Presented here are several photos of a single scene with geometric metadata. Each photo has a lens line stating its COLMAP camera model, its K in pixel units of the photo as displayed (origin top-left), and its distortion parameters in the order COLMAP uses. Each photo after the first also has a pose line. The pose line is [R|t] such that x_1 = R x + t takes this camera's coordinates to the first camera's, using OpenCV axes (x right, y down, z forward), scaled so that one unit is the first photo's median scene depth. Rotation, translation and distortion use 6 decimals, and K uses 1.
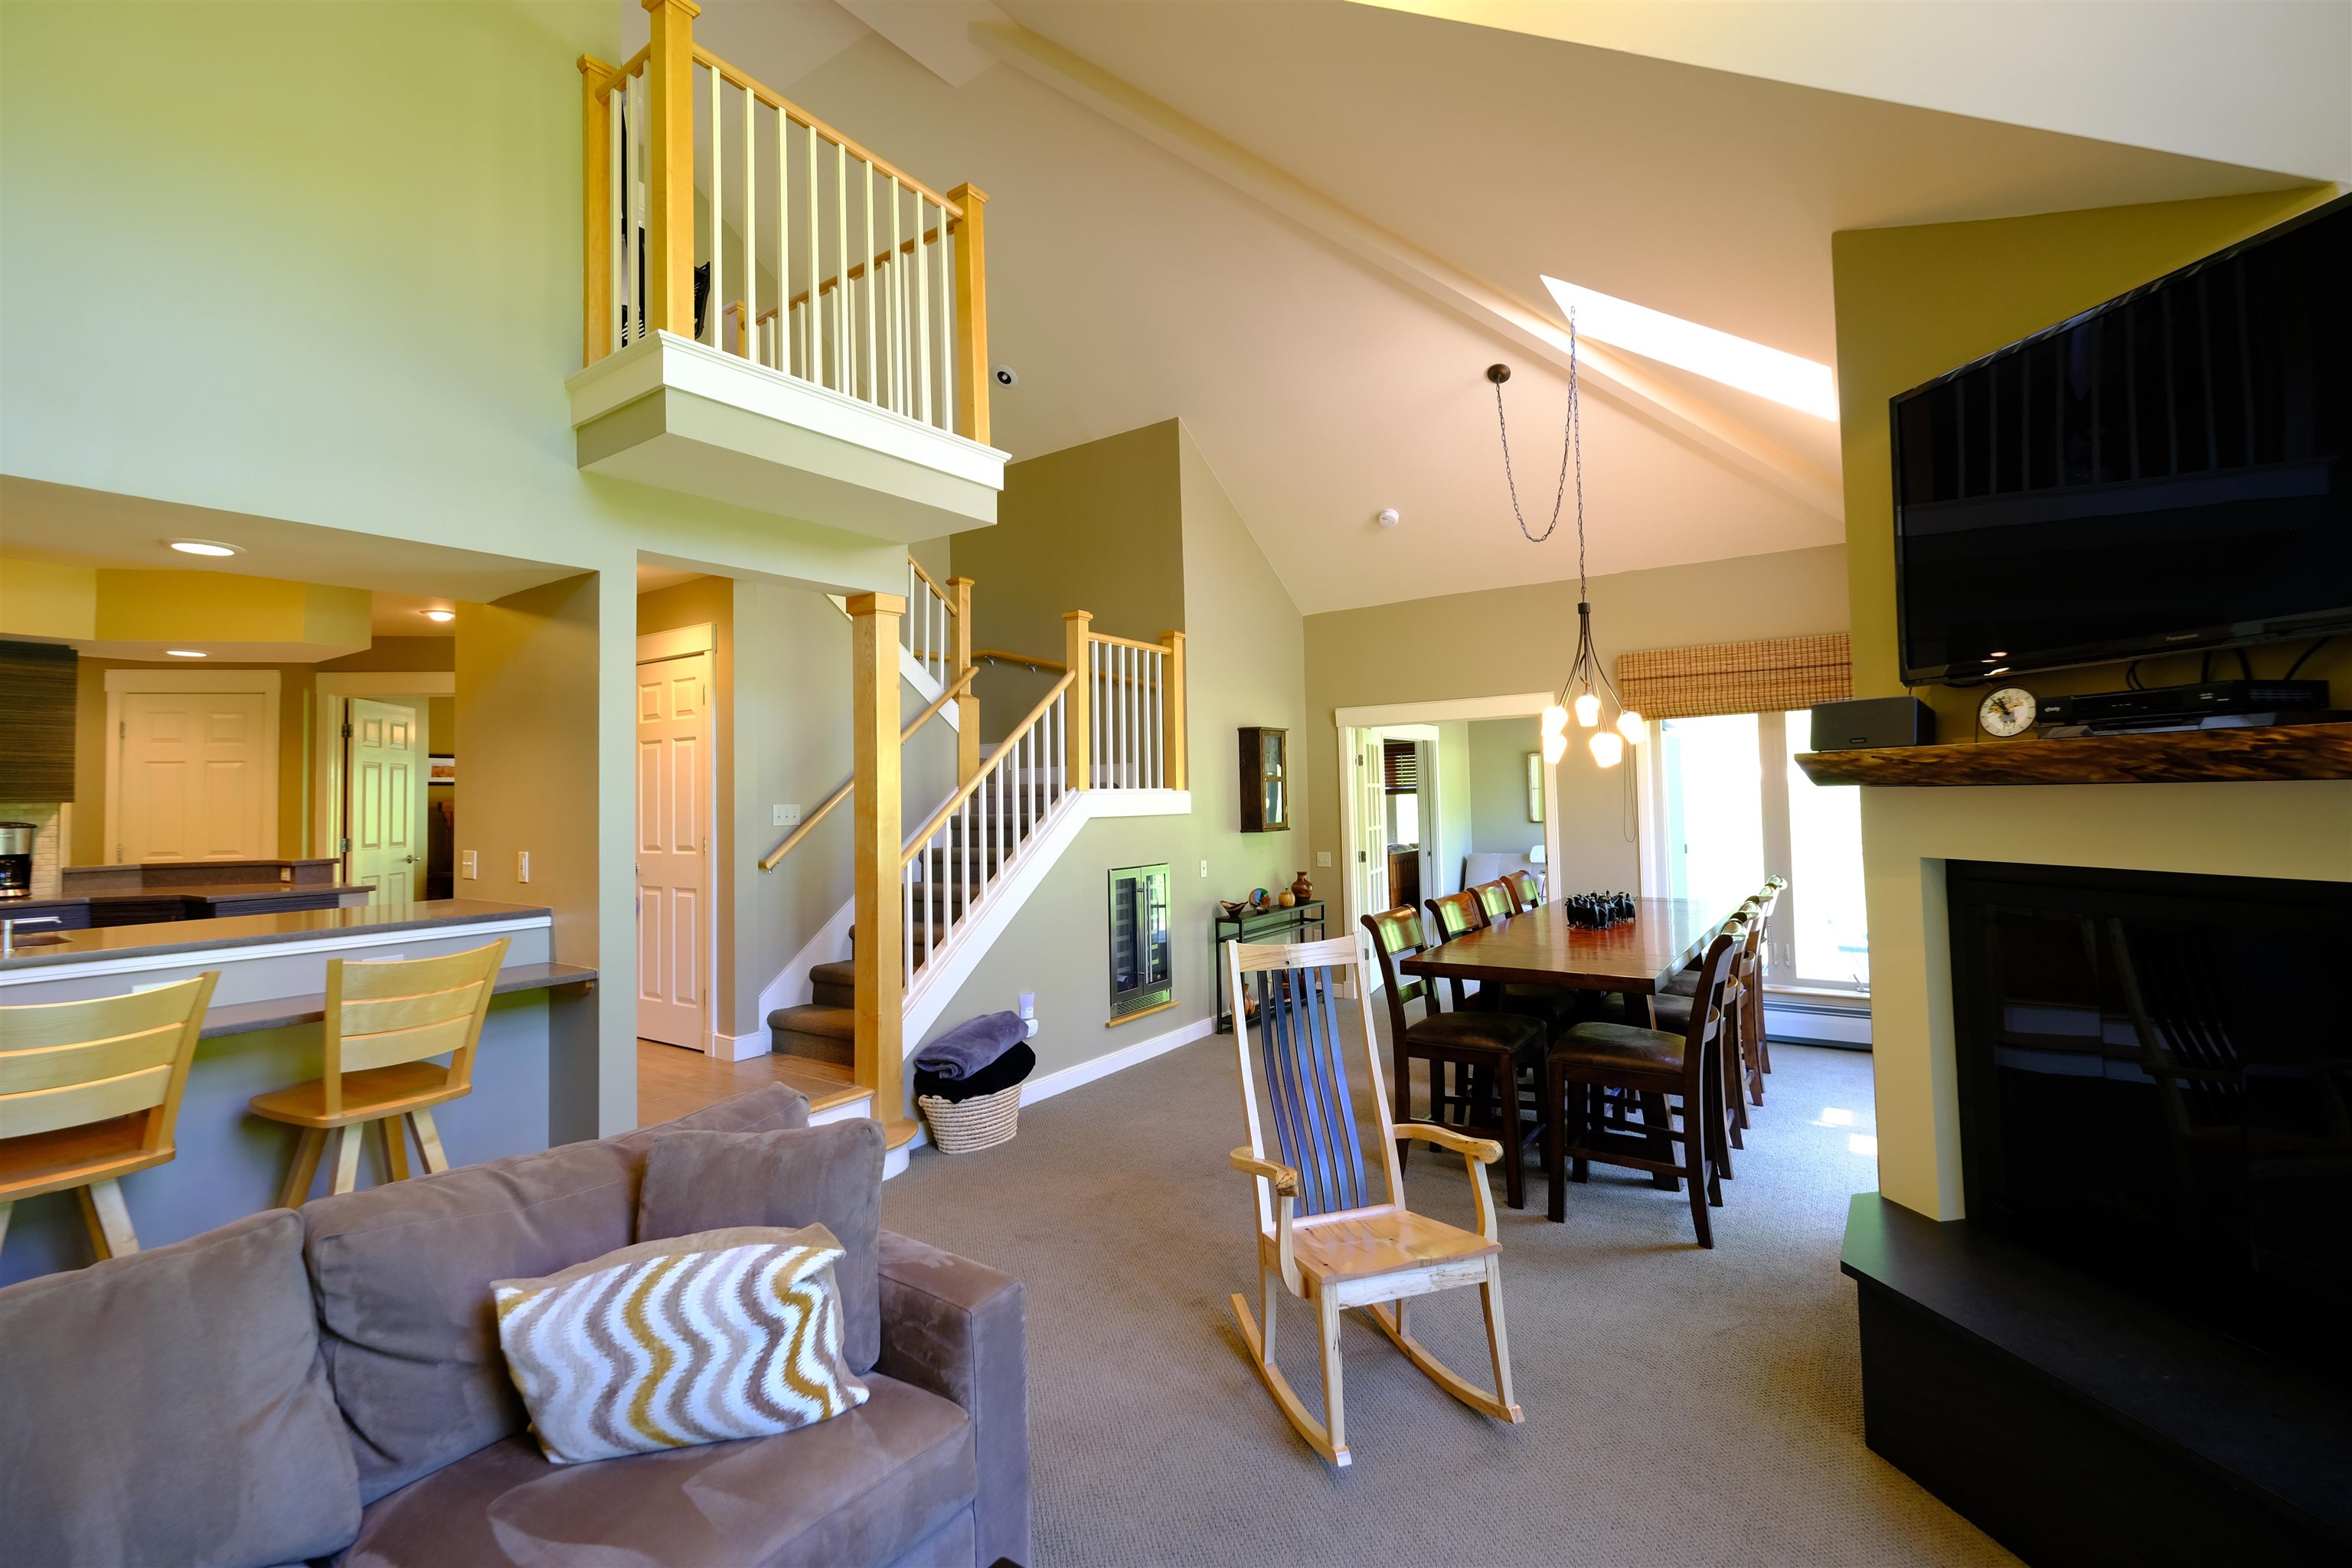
lens RADIAL K [[1022.7, 0, 1180.2], [0, 1022.7, 757.4], [0, 0, 1]] dist [-0.002806, -0.000454]
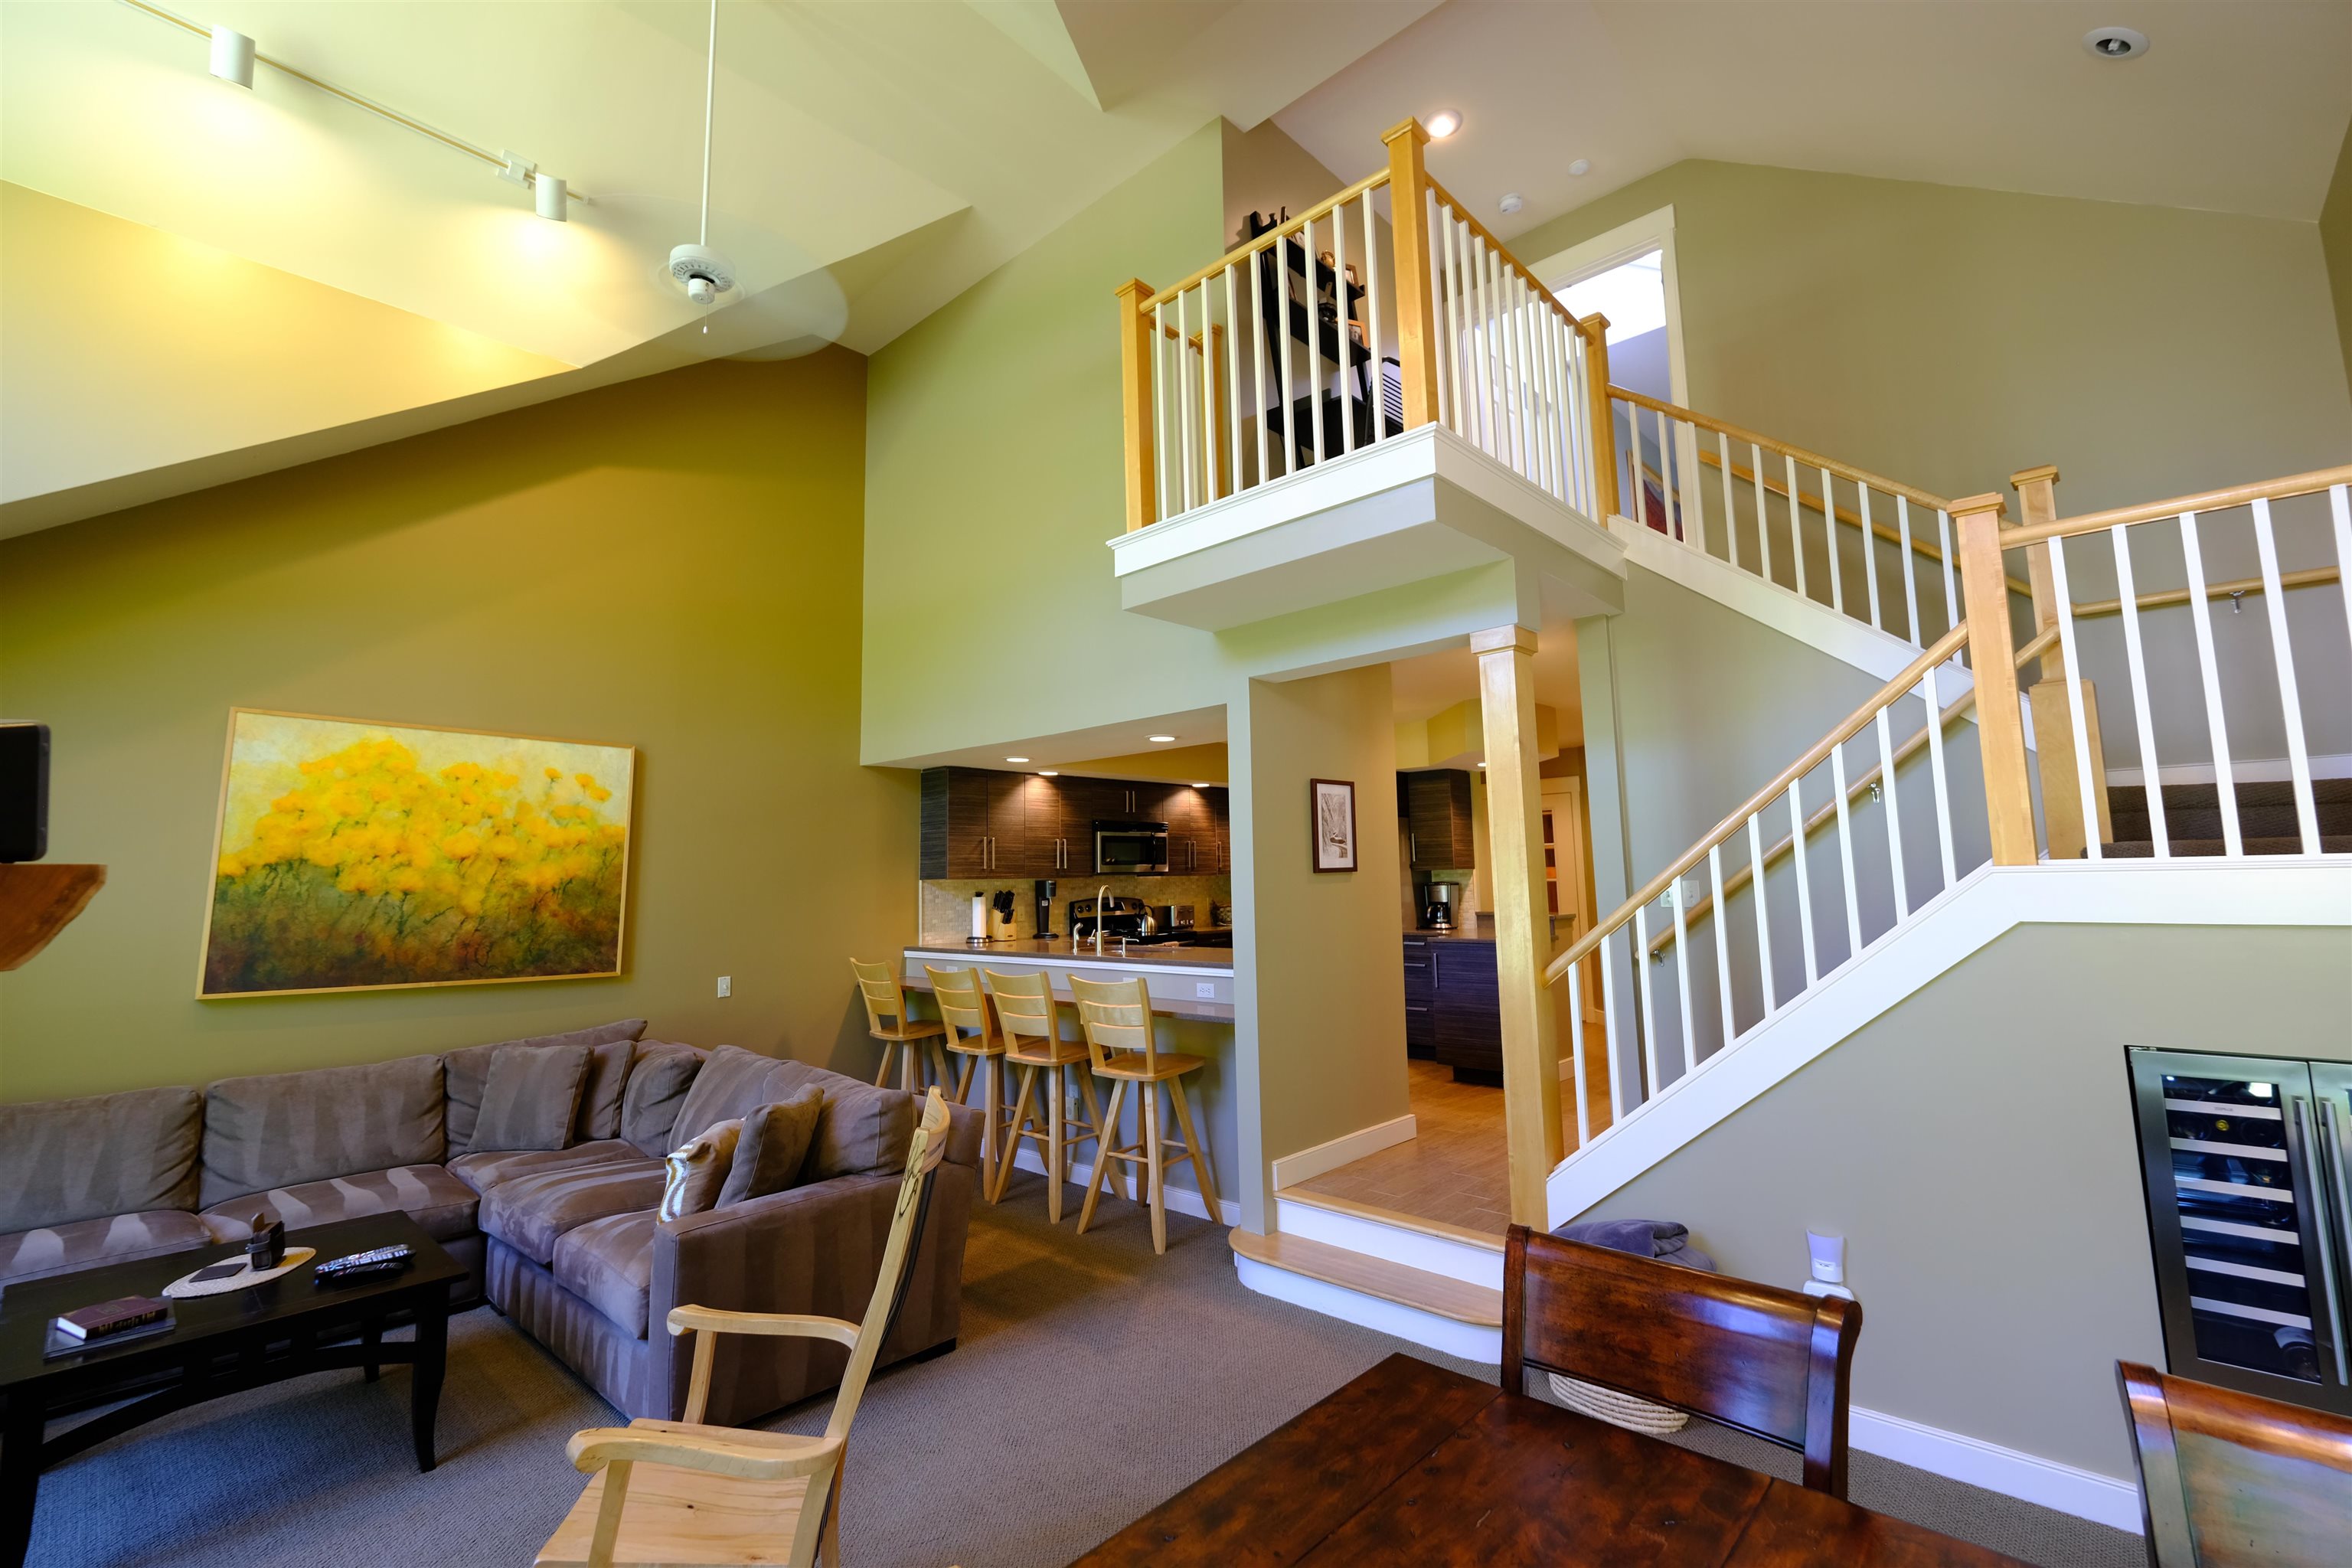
lens RADIAL K [[1022.7, 0, 1180.2], [0, 1022.7, 757.4], [0, 0, 1]] dist [-0.002806, -0.000454]
pose [[-0.149737, -0.093075, -0.984335, 0.662446], [0.058336, 0.992993, -0.102767, 0.013115], [0.987003, -0.072810, -0.143258, 1.053506]]
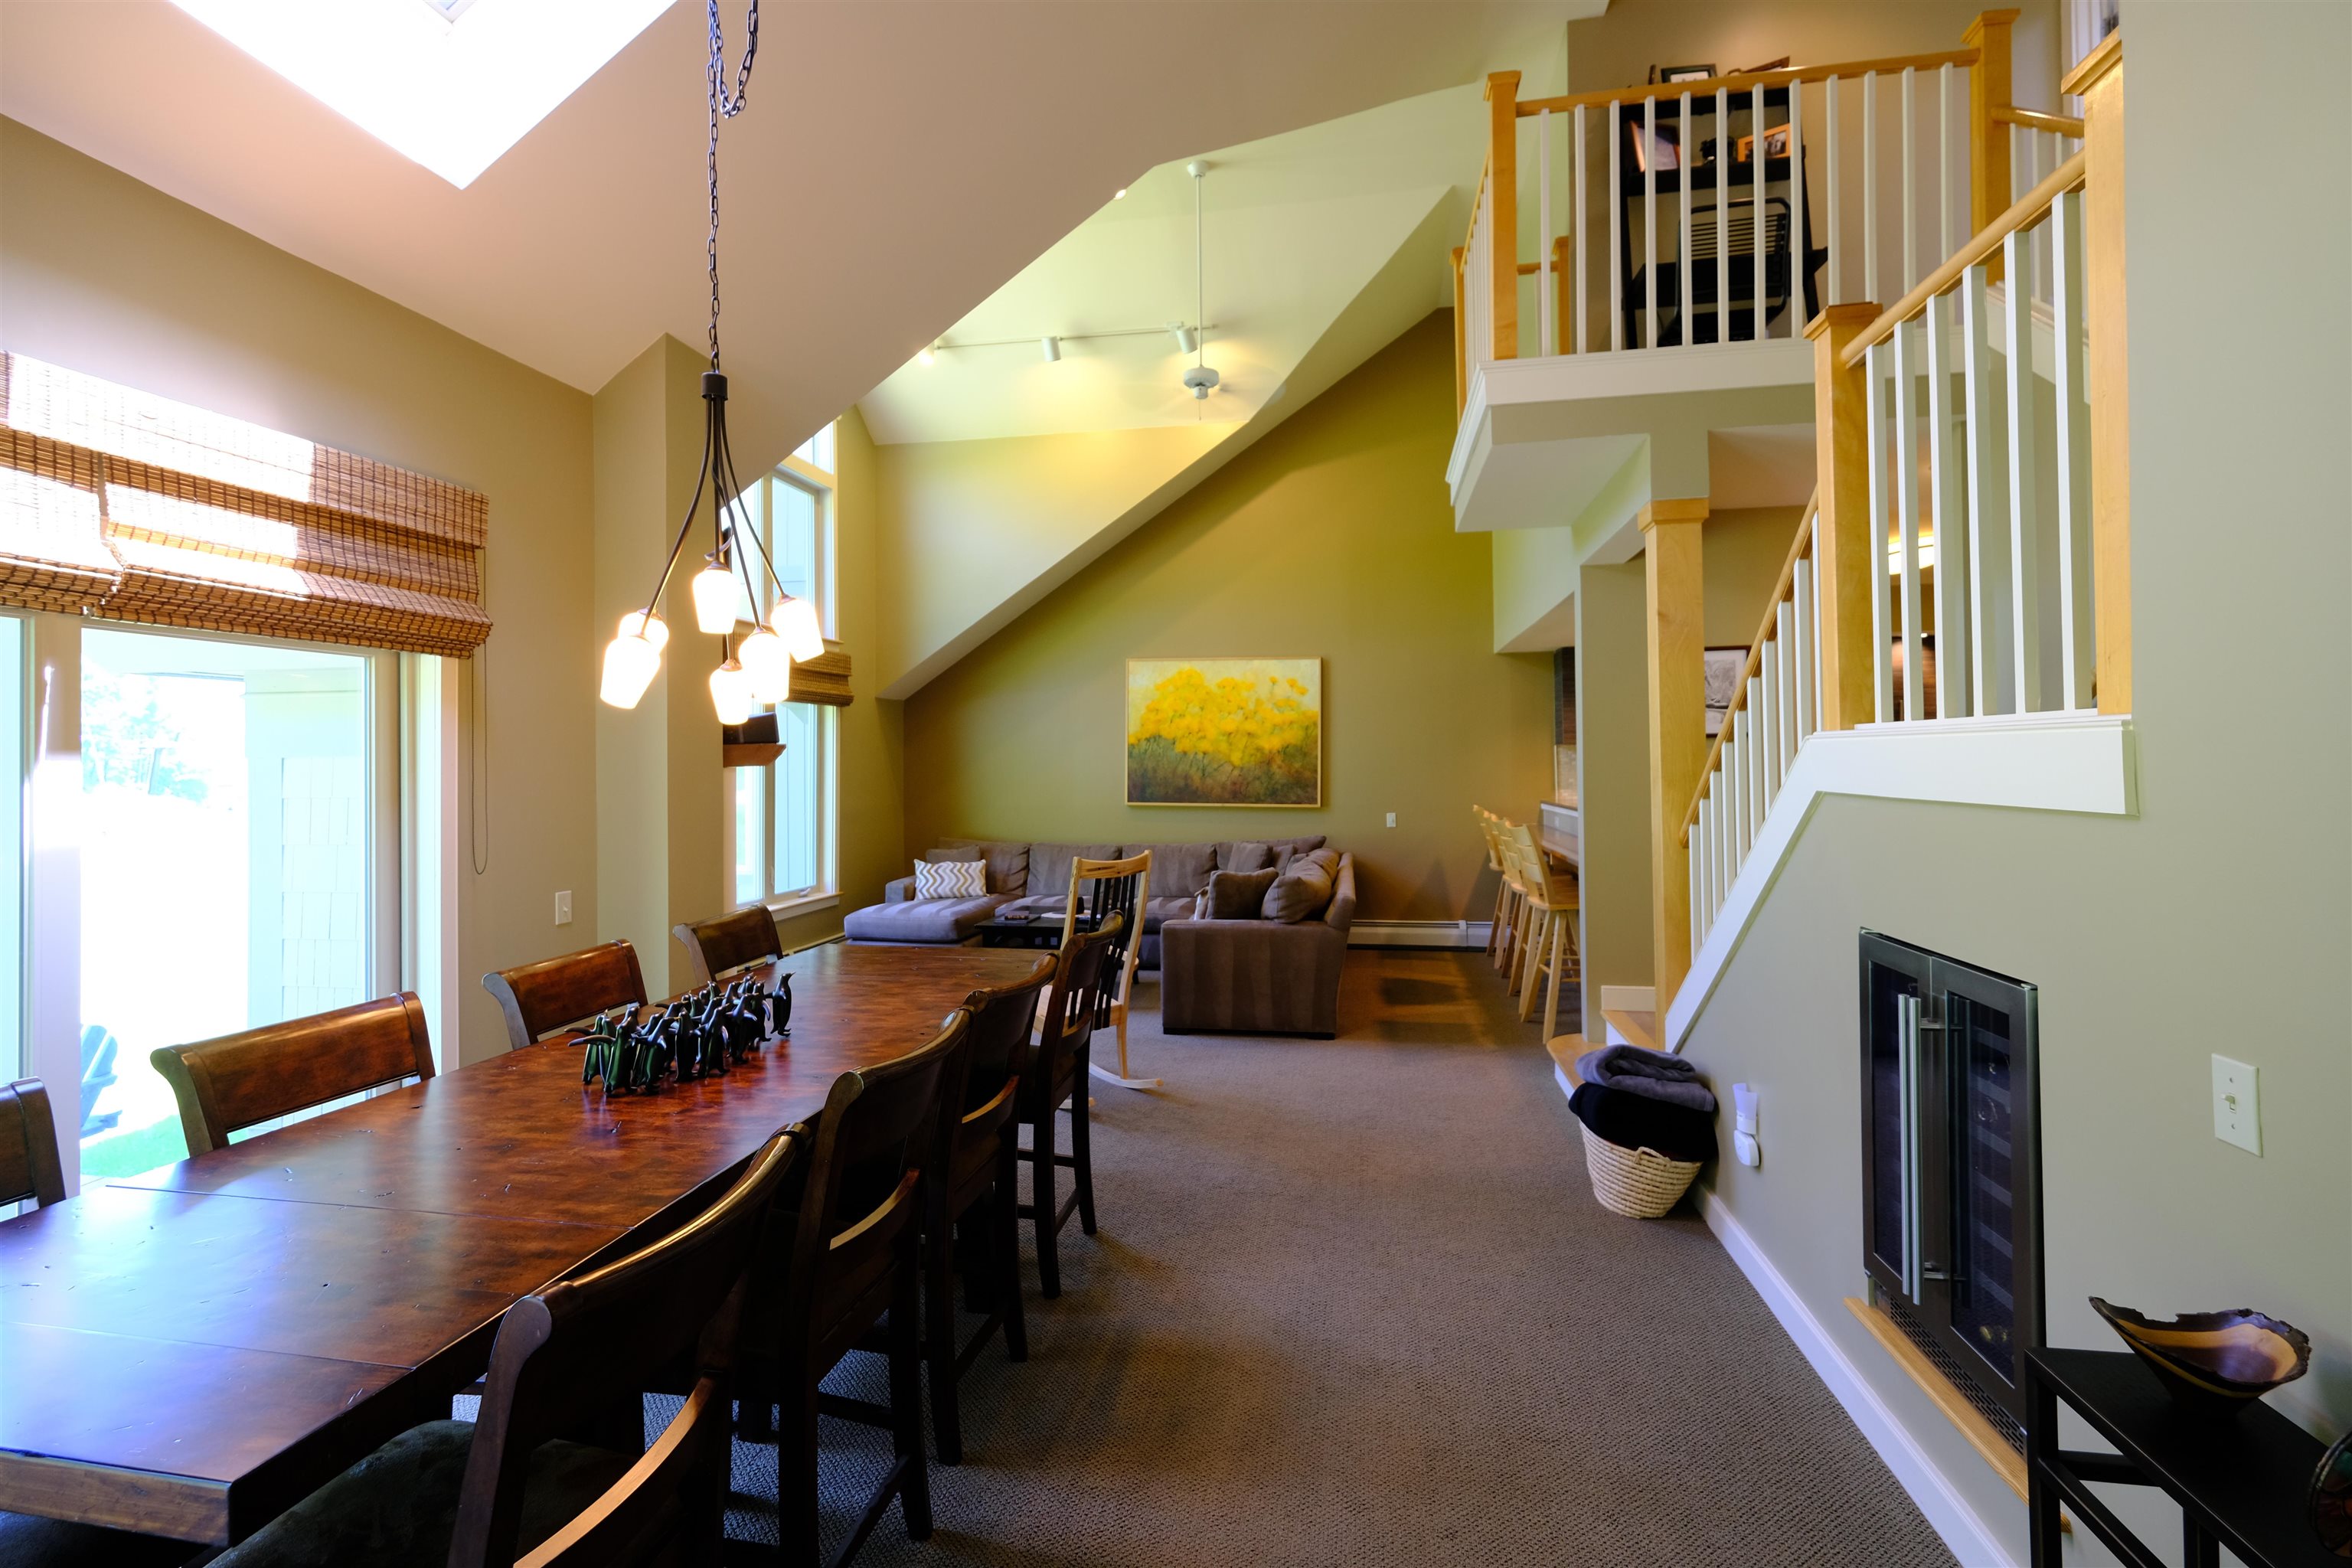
lens RADIAL K [[1022.7, 0, 1180.2], [0, 1022.7, 757.4], [0, 0, 1]] dist [-0.002806, -0.000454]
pose [[-0.911802, 0.031911, -0.409388, 0.516185], [0.048033, 0.998420, -0.029155, 0.067214], [0.407811, -0.046248, -0.911894, 1.970093]]
